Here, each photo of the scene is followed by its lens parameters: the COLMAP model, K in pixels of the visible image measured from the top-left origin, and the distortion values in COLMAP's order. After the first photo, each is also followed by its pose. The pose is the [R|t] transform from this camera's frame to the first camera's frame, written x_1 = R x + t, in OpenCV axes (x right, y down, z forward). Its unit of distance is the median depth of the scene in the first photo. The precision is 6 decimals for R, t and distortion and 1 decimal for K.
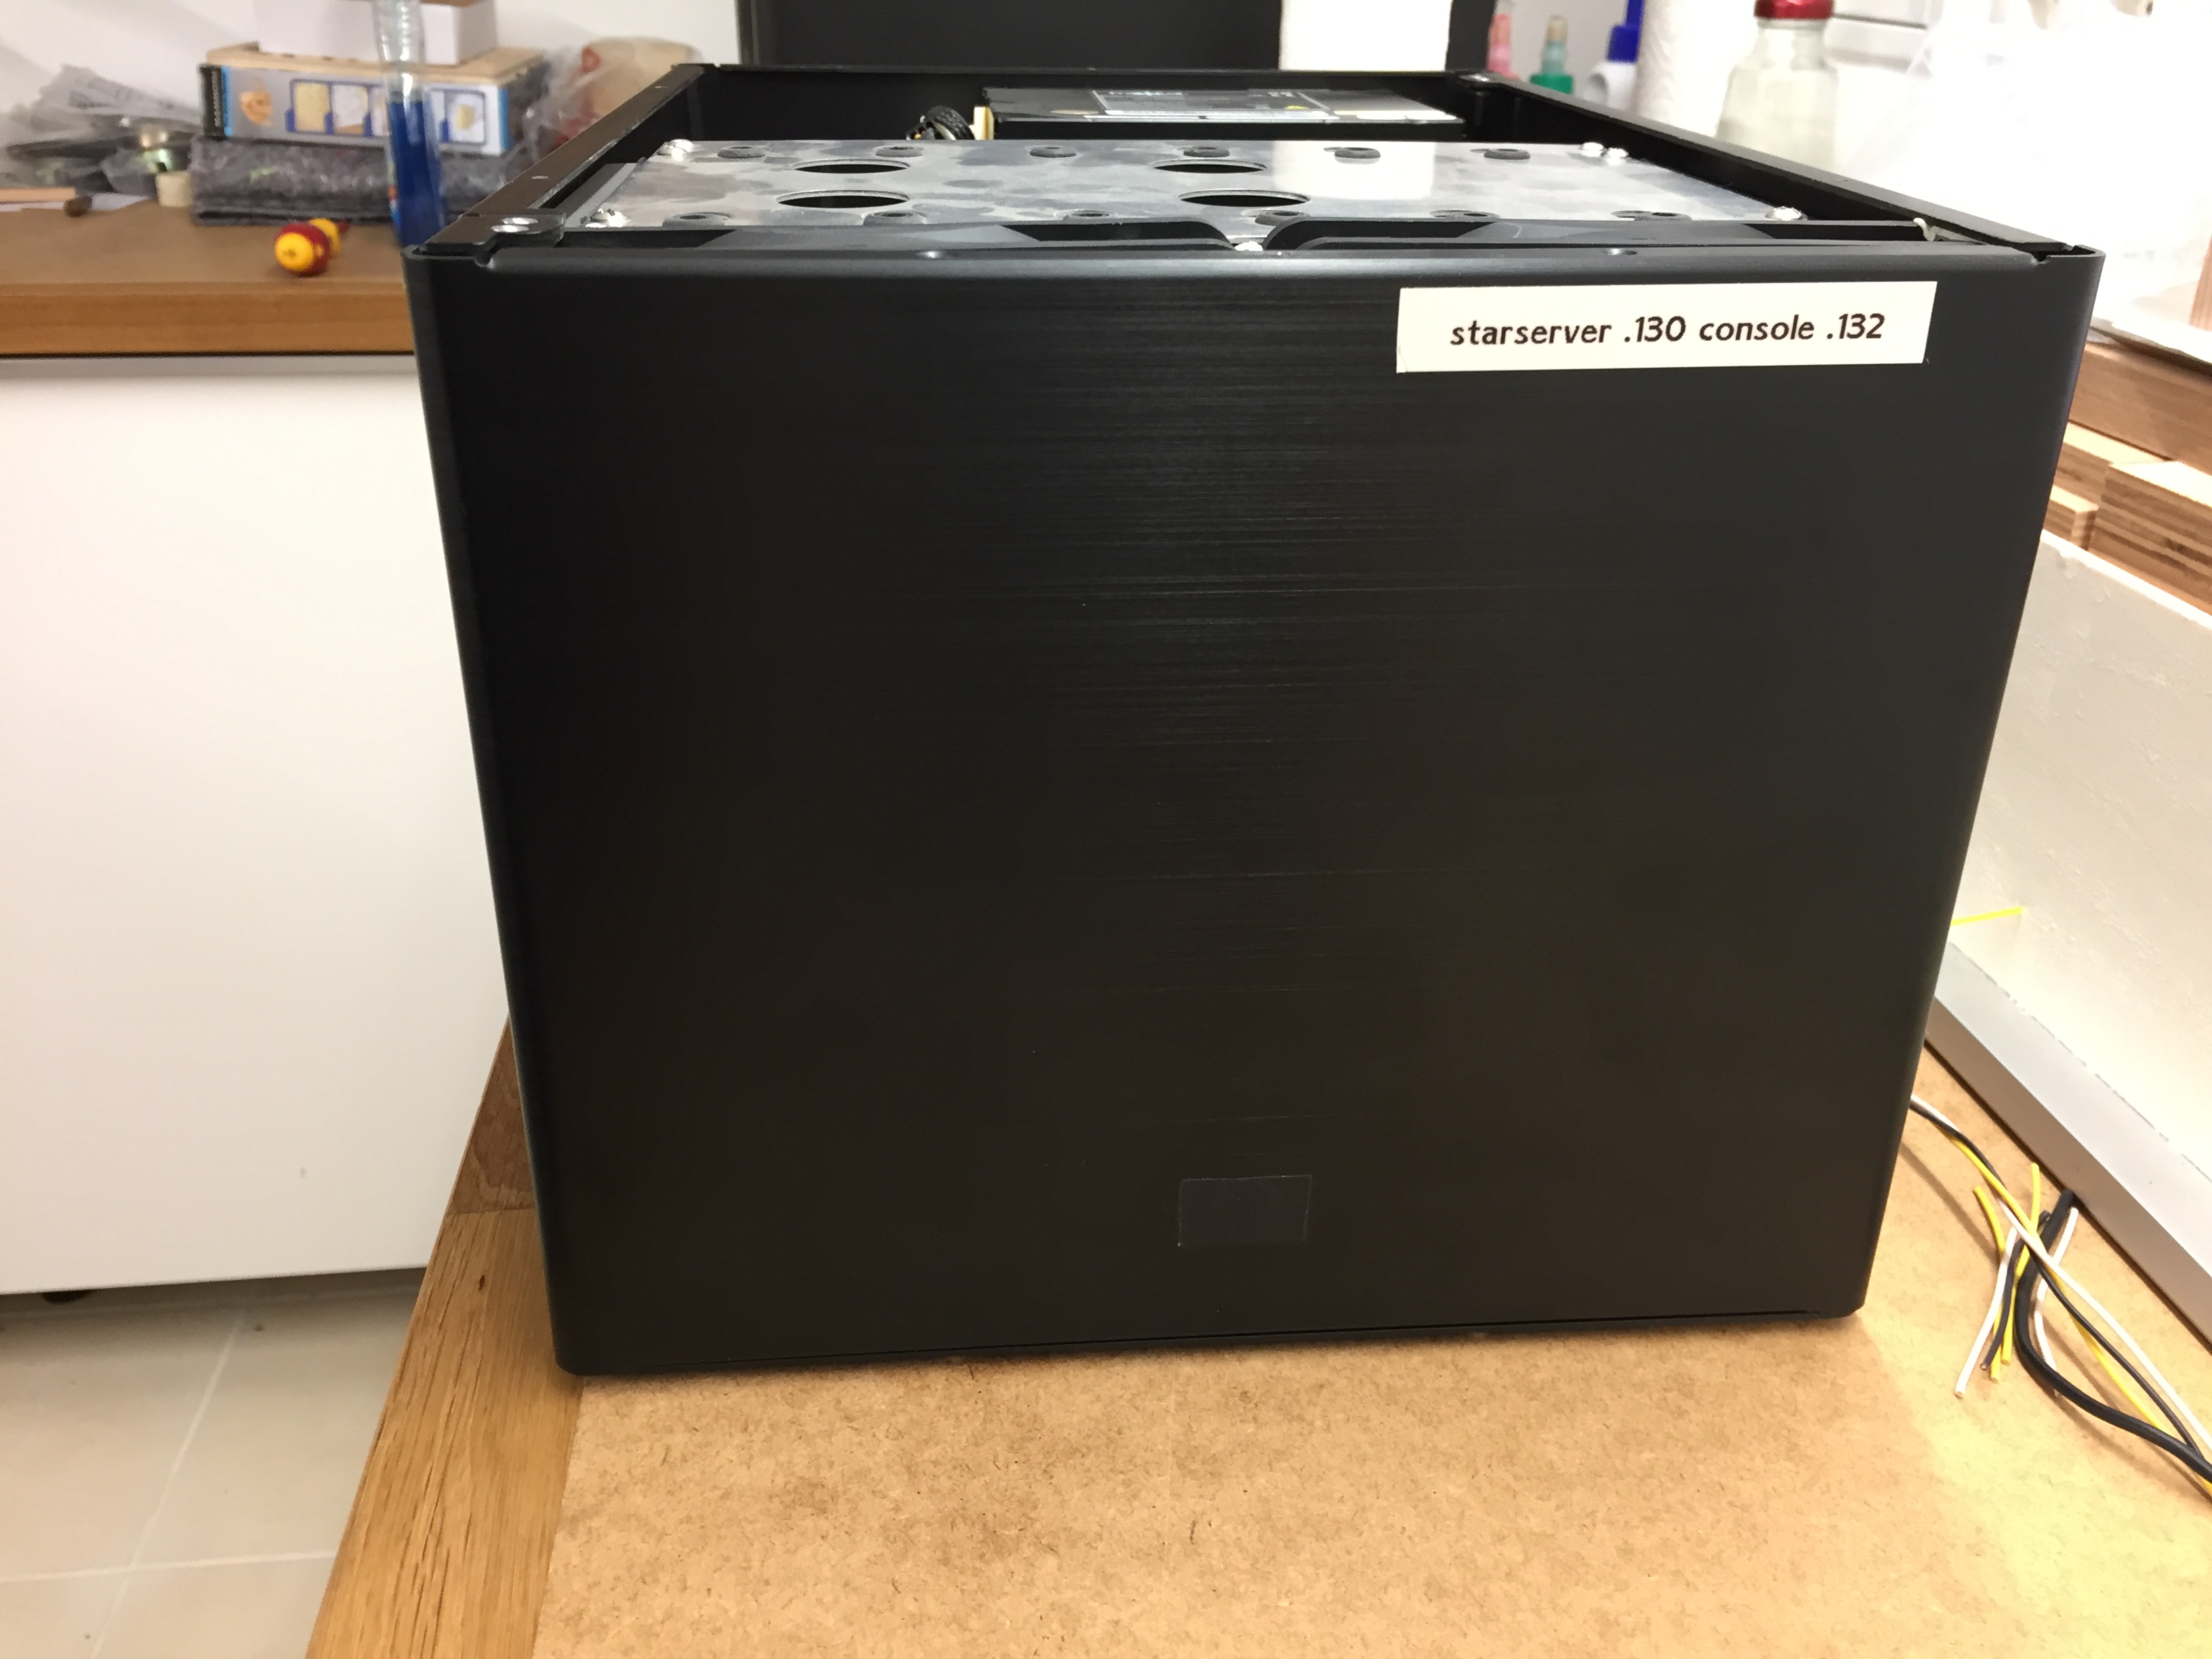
lens RADIAL K [[1963.3, 0, 1098.8], [0, 1963.3, 832.9], [0, 0, 1]] dist [0.058969, -0.108885]
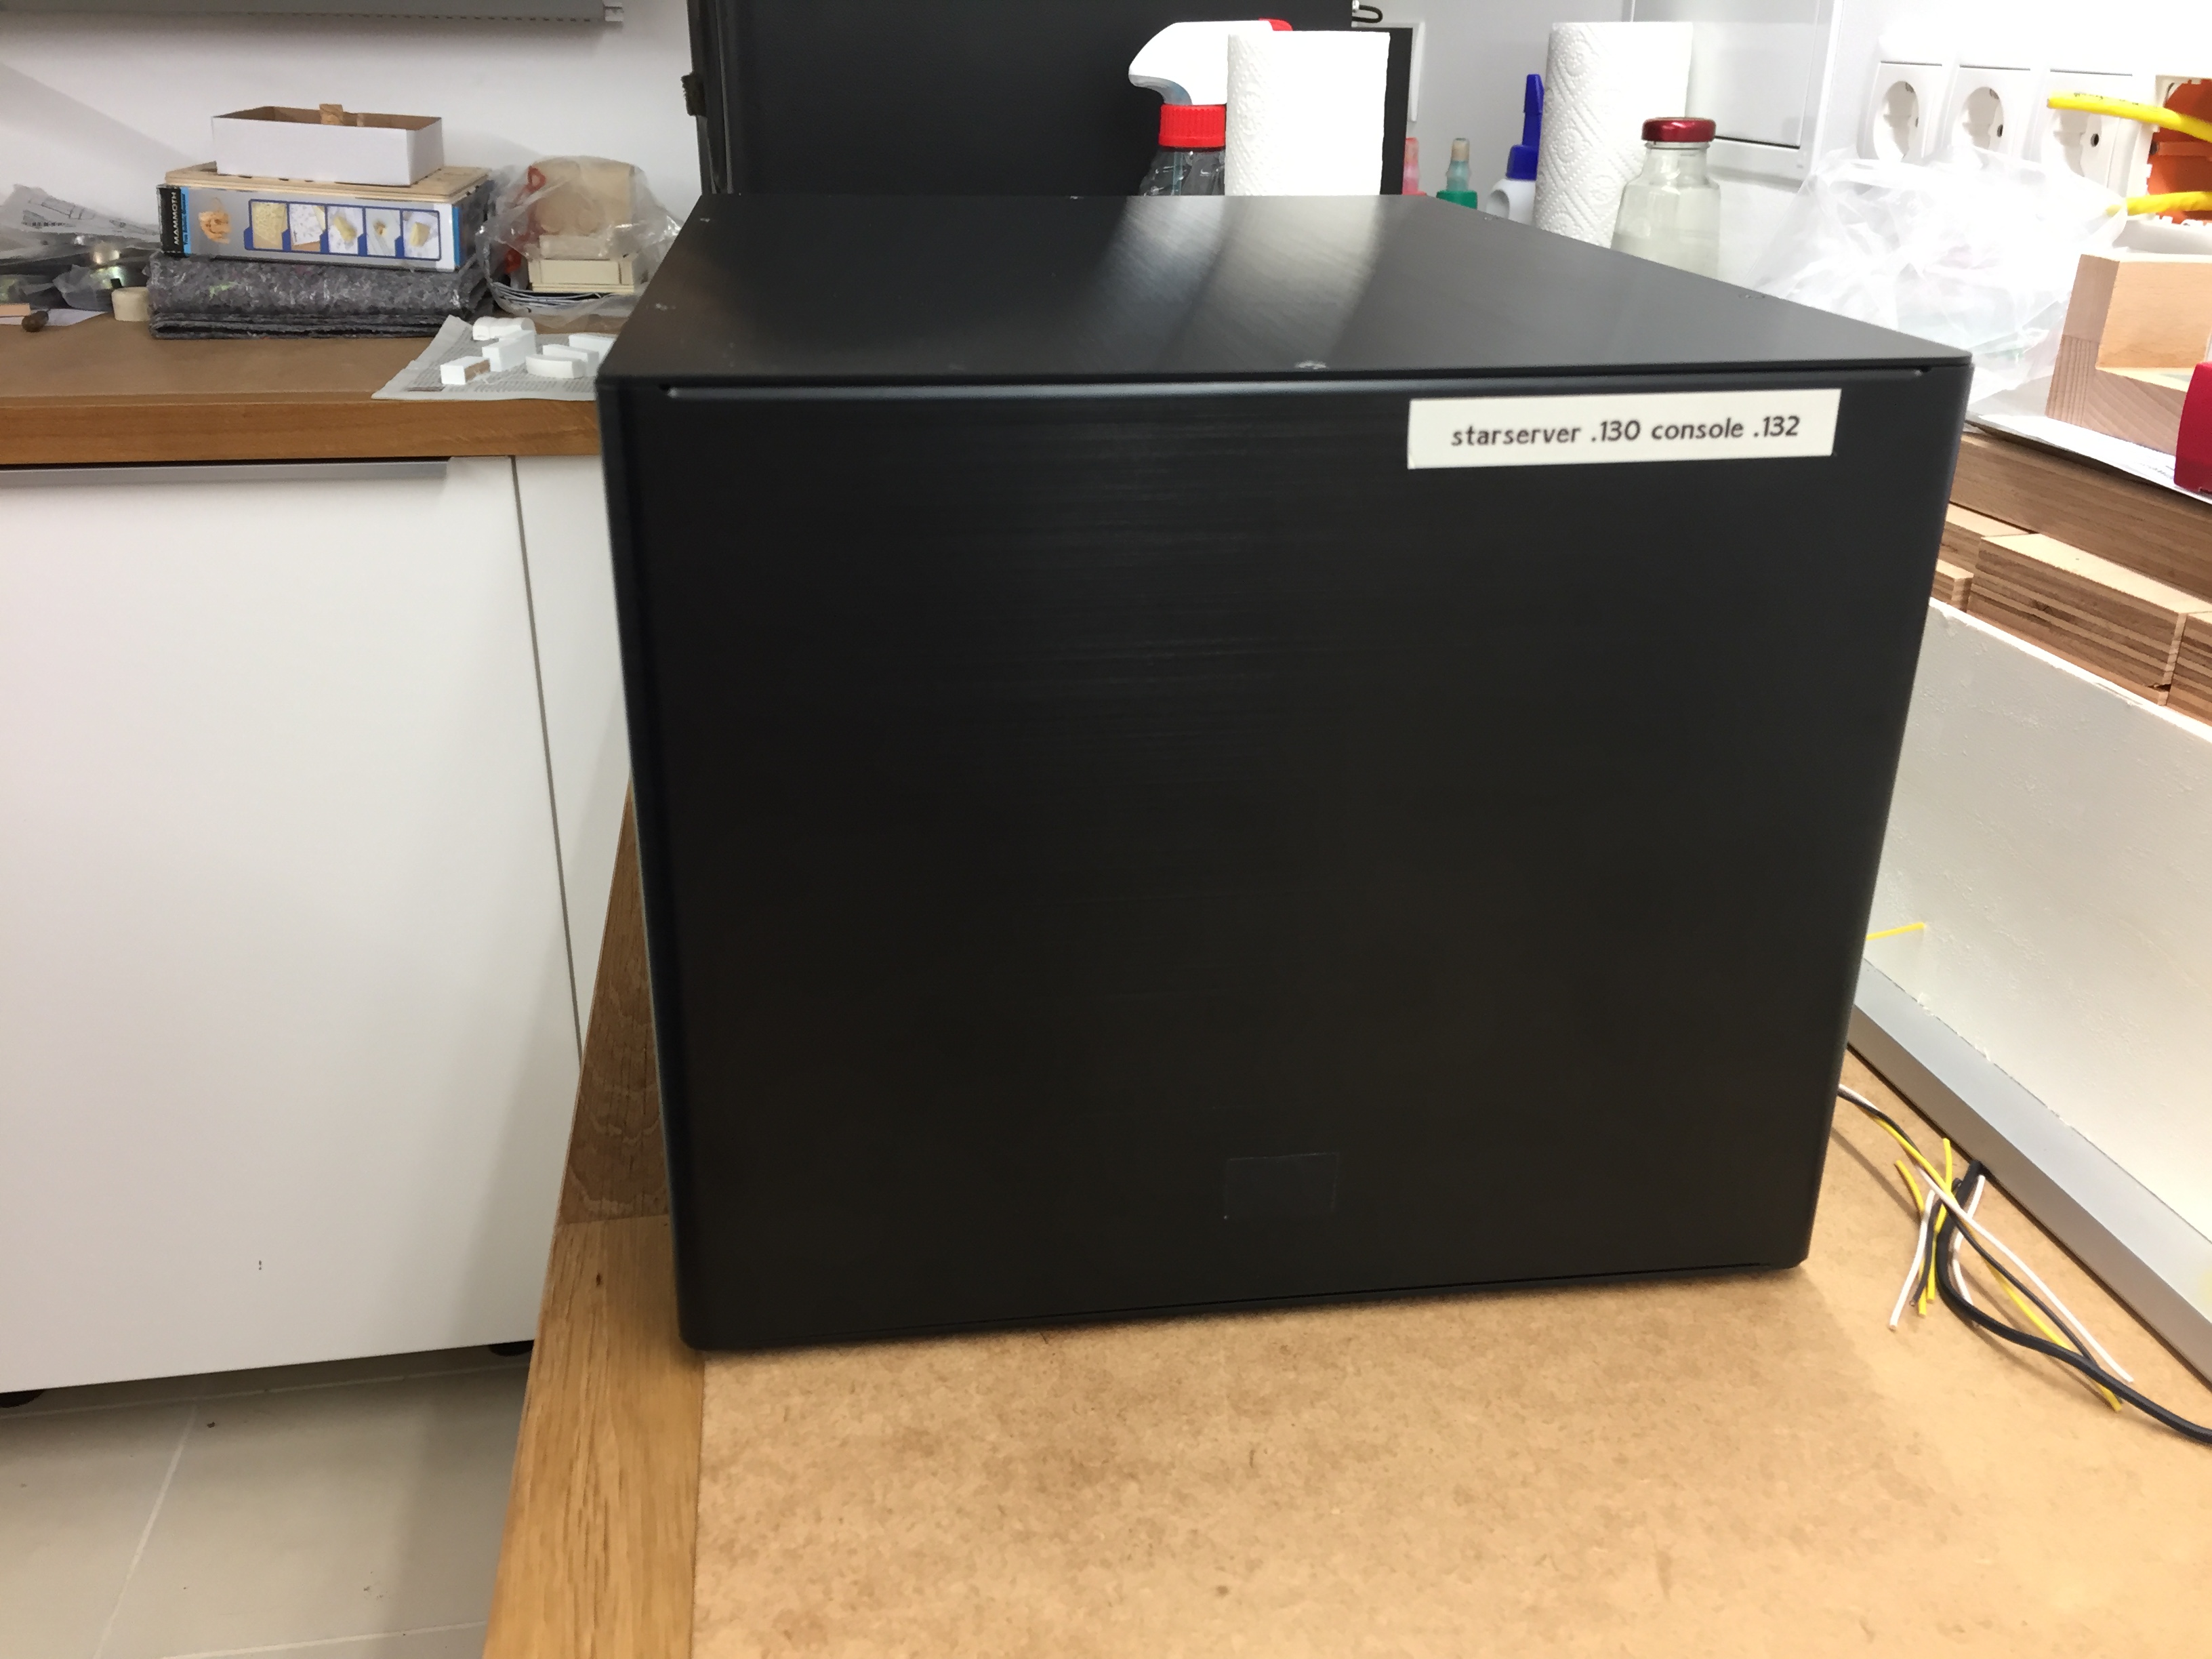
lens RADIAL K [[1963.3, 0, 1094.9], [0, 1963.3, 829.2], [0, 0, 1]] dist [0.058969, -0.108885]
pose [[0.998667, -0.021896, 0.046732, -0.085549], [0.024104, 0.998594, -0.047207, 0.034877], [-0.045633, 0.048271, 0.997791, -0.161542]]
